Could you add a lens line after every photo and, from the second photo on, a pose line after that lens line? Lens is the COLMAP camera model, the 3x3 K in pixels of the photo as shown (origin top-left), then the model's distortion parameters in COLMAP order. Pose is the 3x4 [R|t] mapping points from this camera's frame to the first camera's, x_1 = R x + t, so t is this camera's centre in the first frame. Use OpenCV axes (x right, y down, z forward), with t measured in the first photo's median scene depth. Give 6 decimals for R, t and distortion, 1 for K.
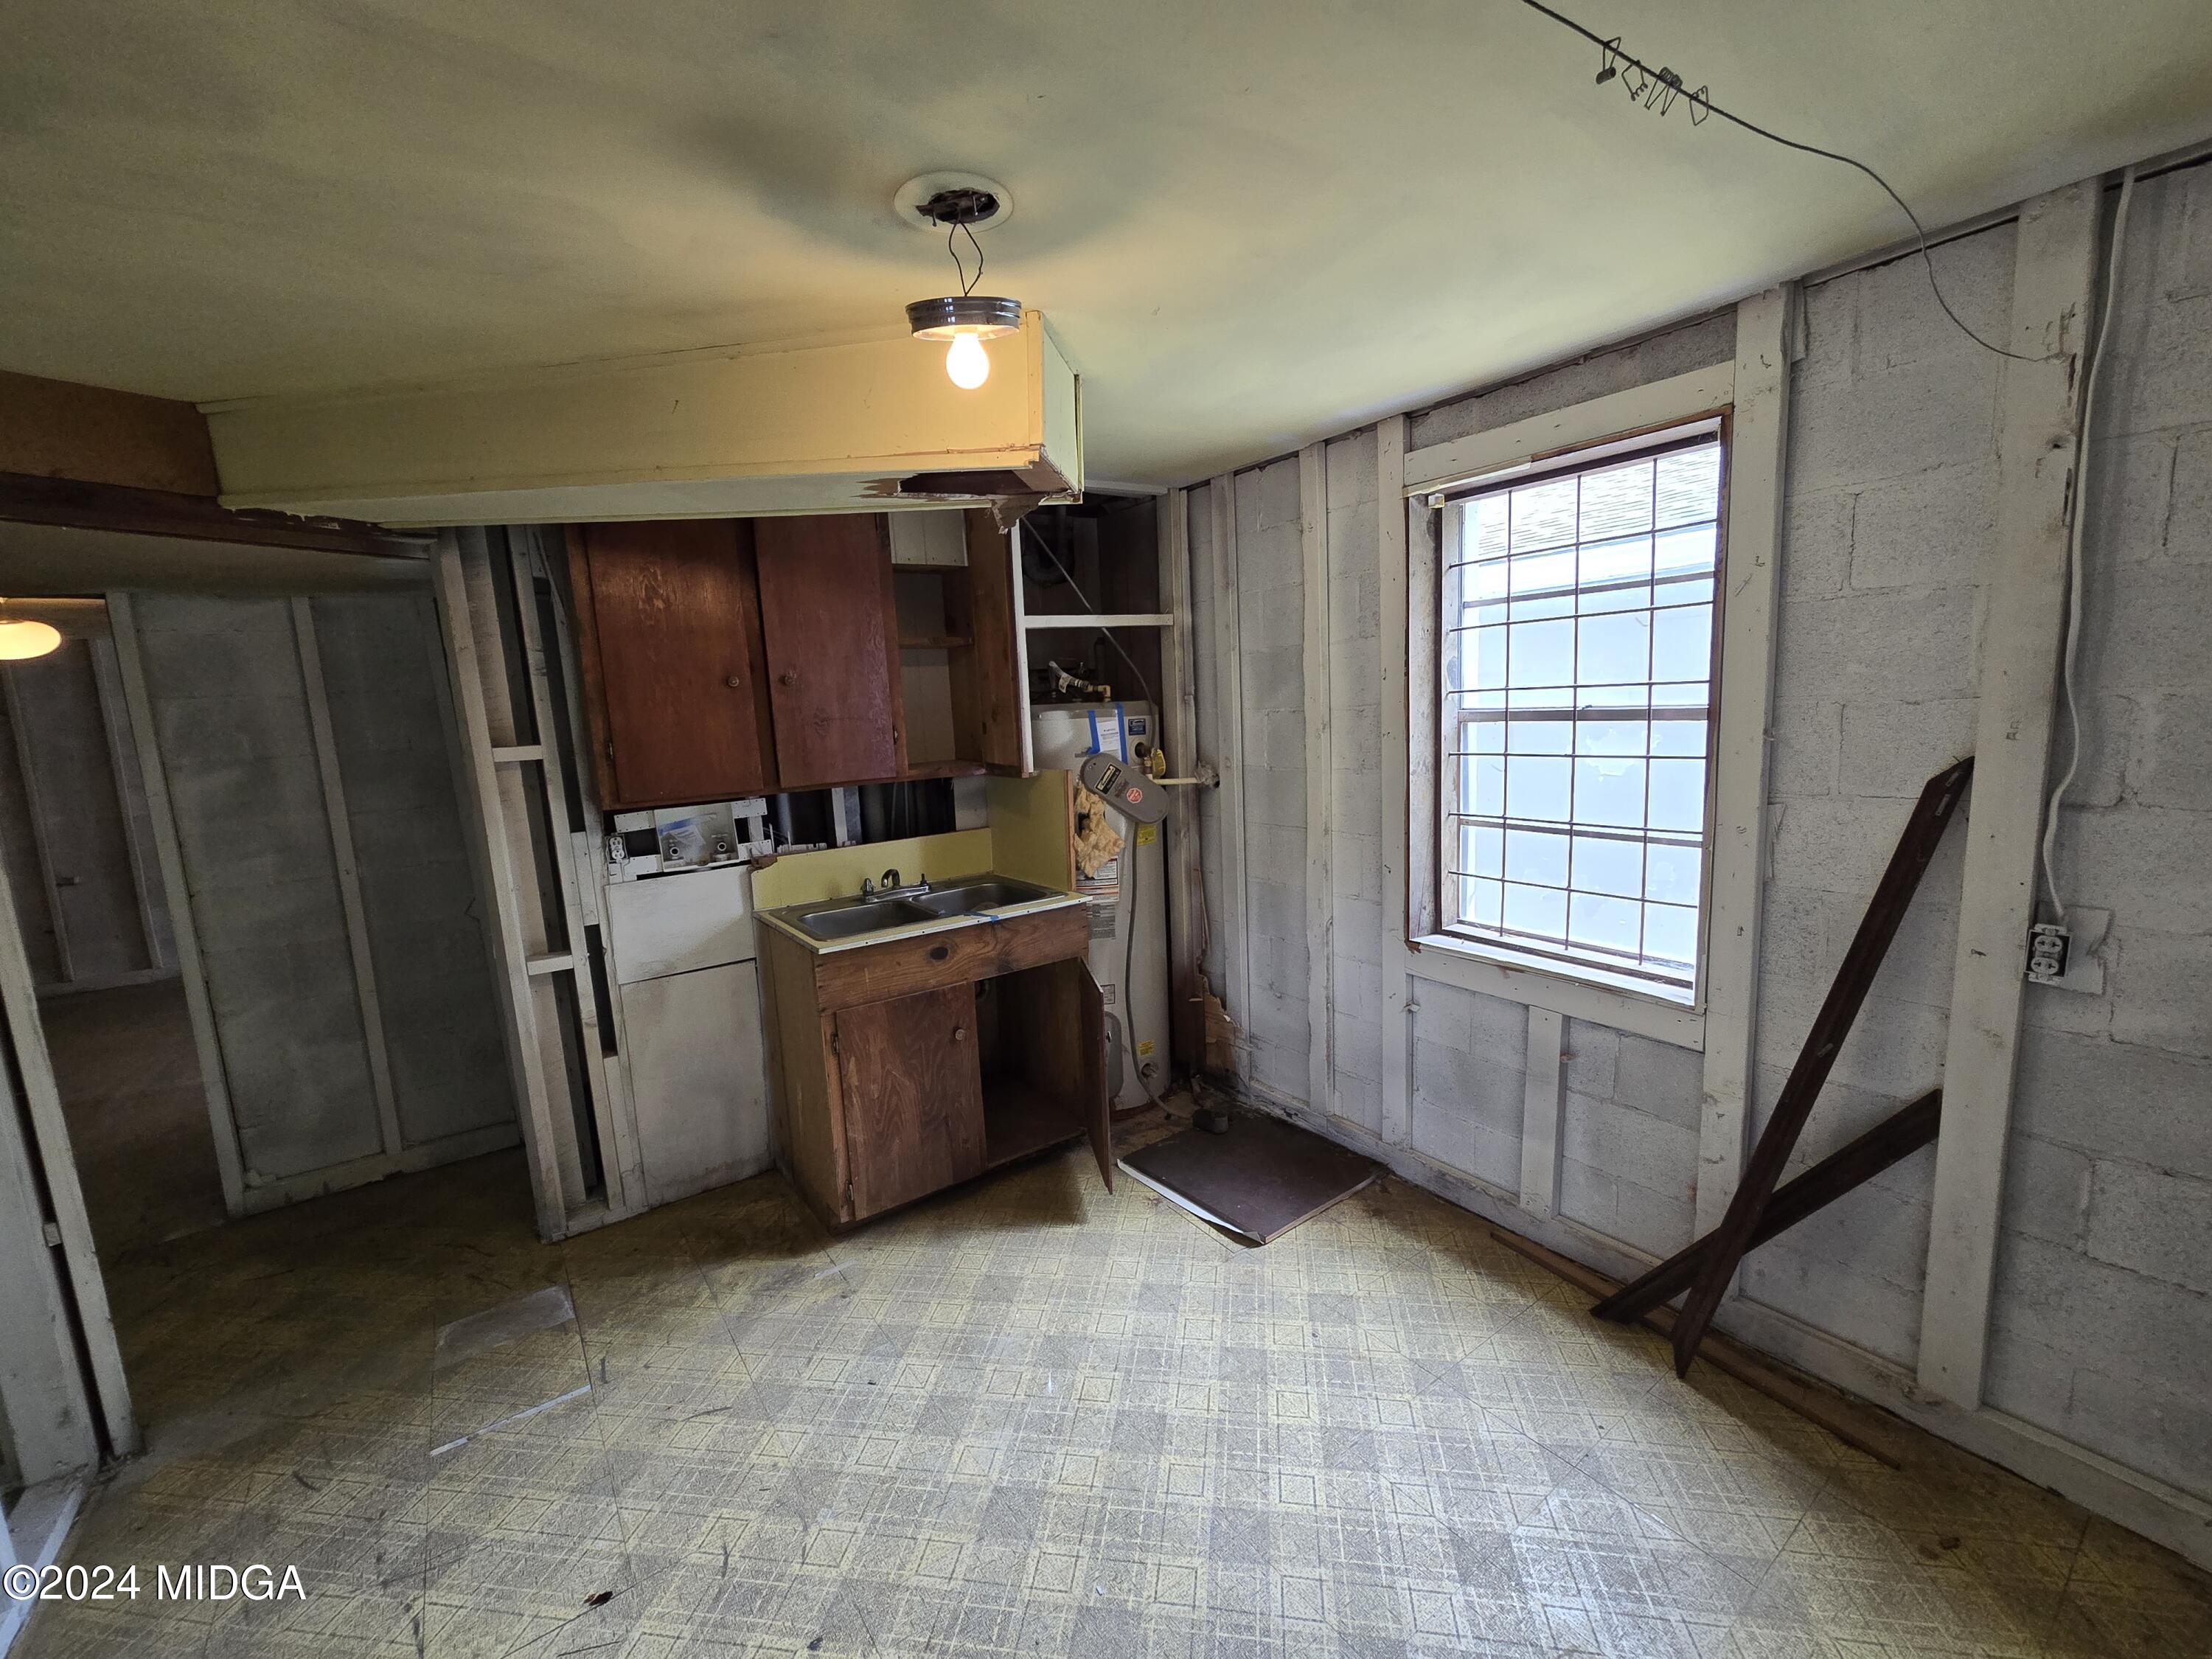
lens RADIAL K [[887.4, 0, 1106.0], [0, 887.4, 829.5], [0, 0, 1]] dist [0.002677, 0.000189]
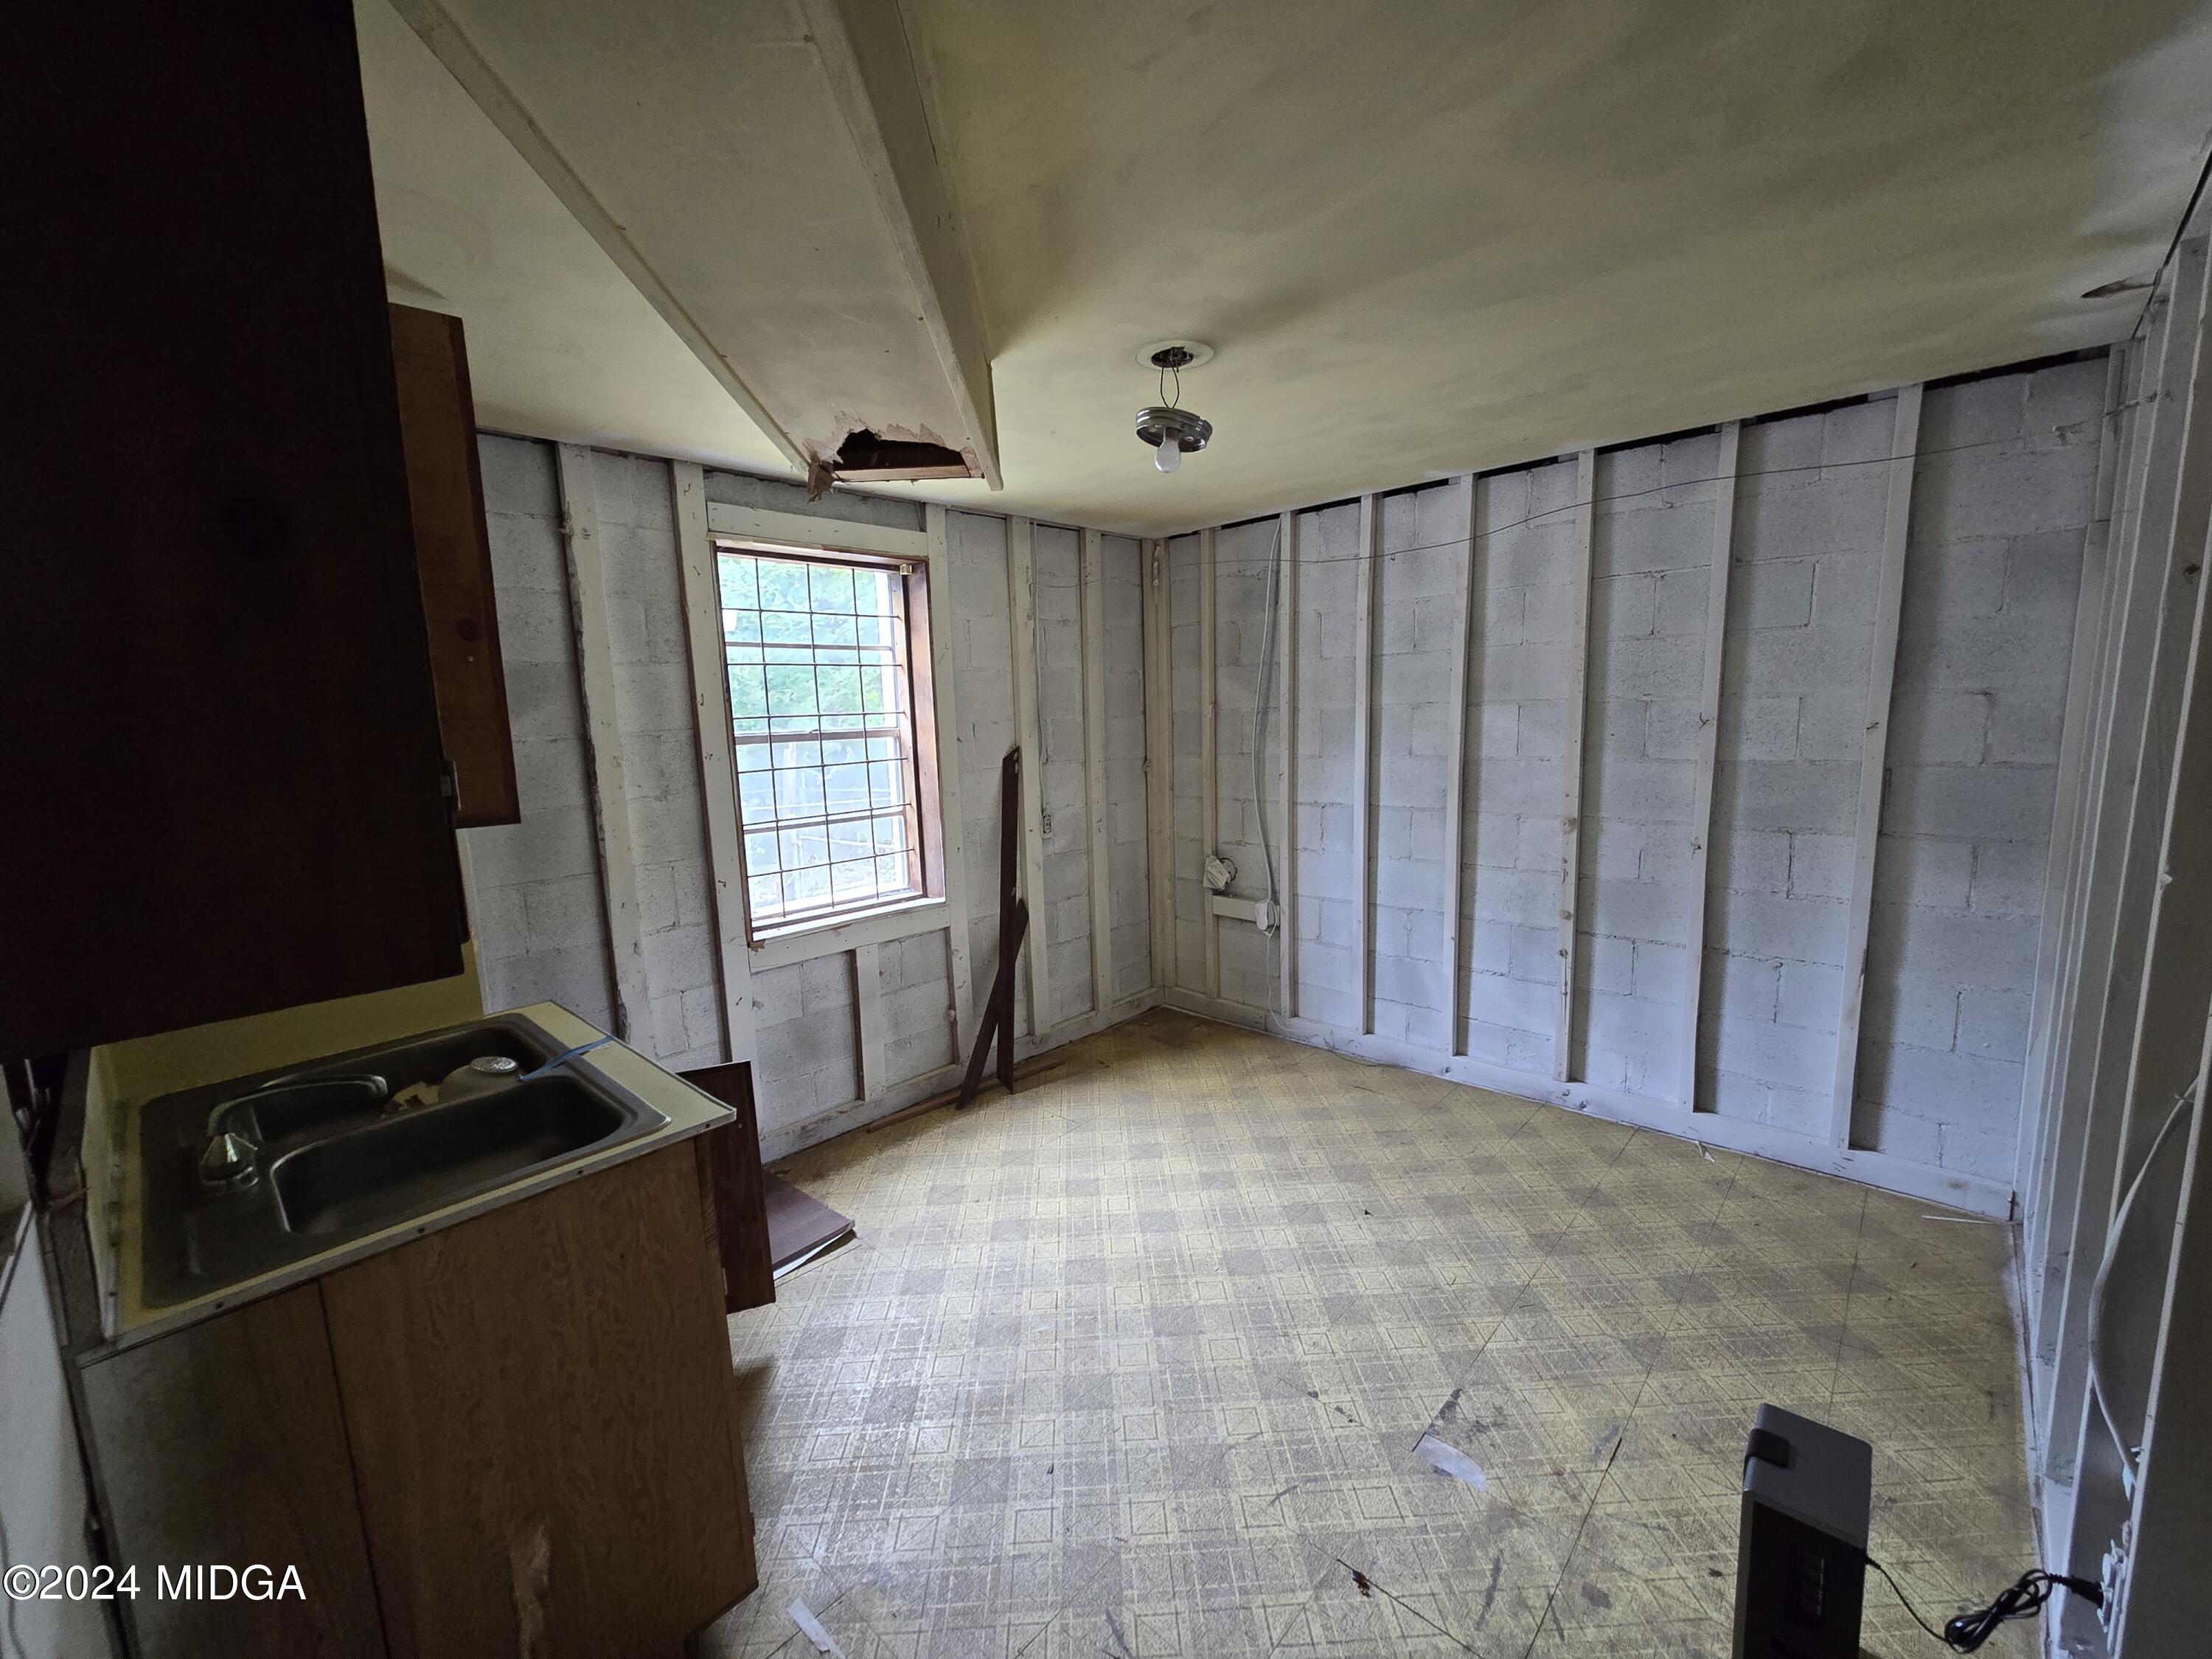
lens RADIAL K [[887.4, 0, 1106.0], [0, 887.4, 829.5], [0, 0, 1]] dist [0.002677, 0.000189]
pose [[-0.177171, -0.083415, 0.980639, -1.068205], [0.181026, 0.976639, 0.115781, -0.078543], [-0.967388, 0.198034, -0.157932, 0.958605]]
